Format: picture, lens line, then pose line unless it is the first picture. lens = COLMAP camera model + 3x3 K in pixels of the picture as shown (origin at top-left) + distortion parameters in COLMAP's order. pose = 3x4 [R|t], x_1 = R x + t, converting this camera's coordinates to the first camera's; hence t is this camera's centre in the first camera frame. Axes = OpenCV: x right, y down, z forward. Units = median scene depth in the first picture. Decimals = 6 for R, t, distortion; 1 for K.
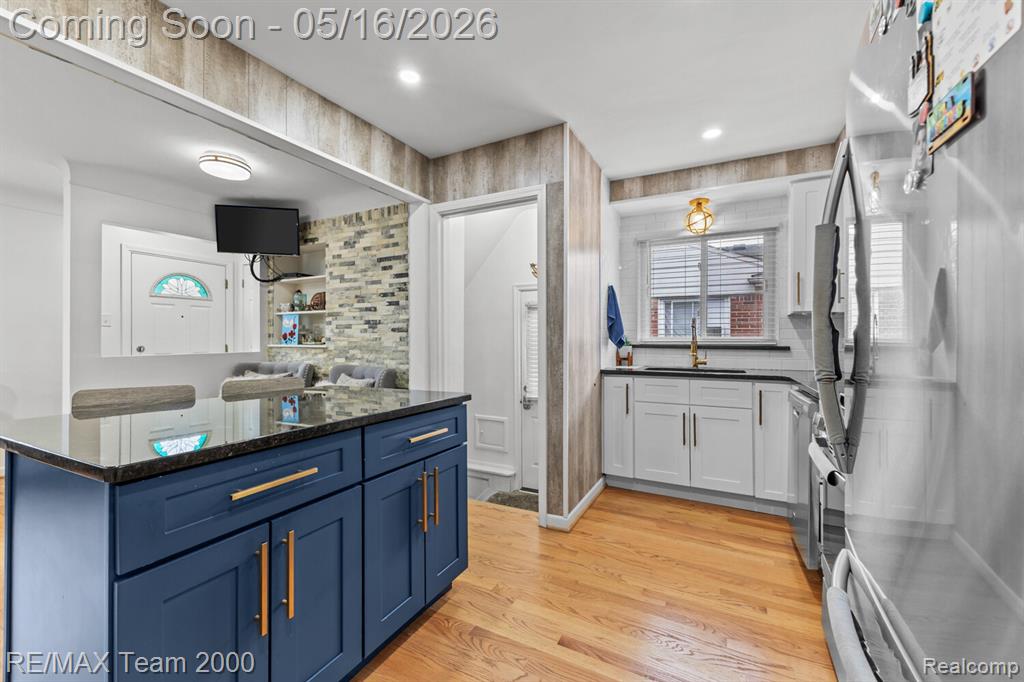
lens RADIAL K [[407.8, 0, 514.3], [0, 407.8, 337.8], [0, 0, 1]] dist [0.001764, -0.000413]
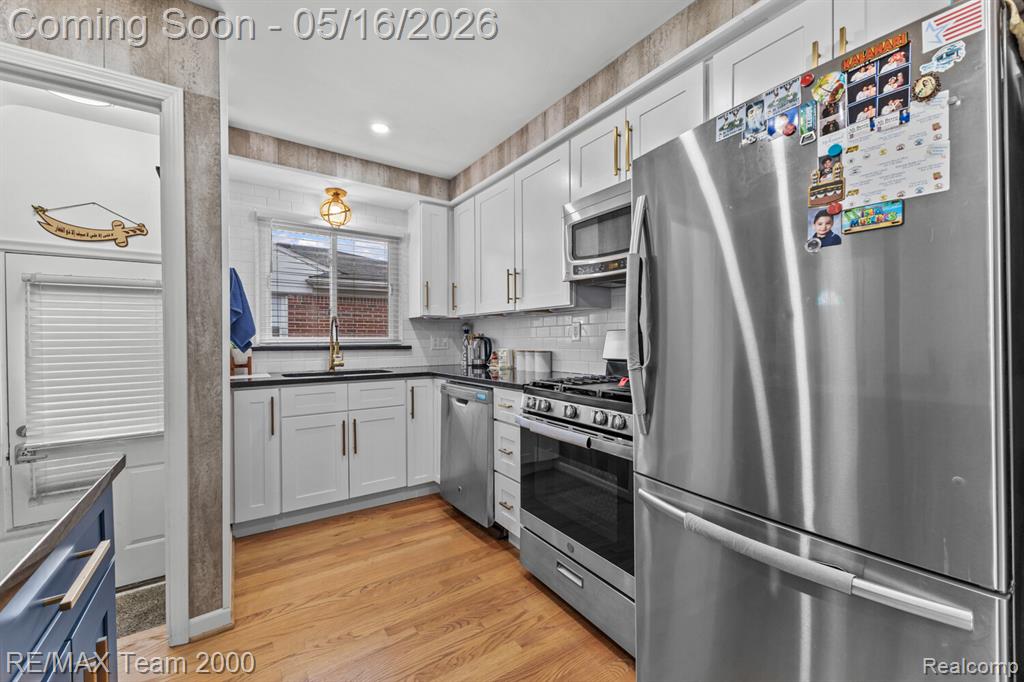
lens RADIAL K [[407.8, 0, 513.9], [0, 407.8, 340.6], [0, 0, 1]] dist [0.001764, -0.000413]
pose [[0.475580, -0.007609, 0.879639, -0.200038], [0.001667, 0.999969, 0.007749, -0.000903], [-0.879671, -0.002219, 0.475578, 0.227936]]
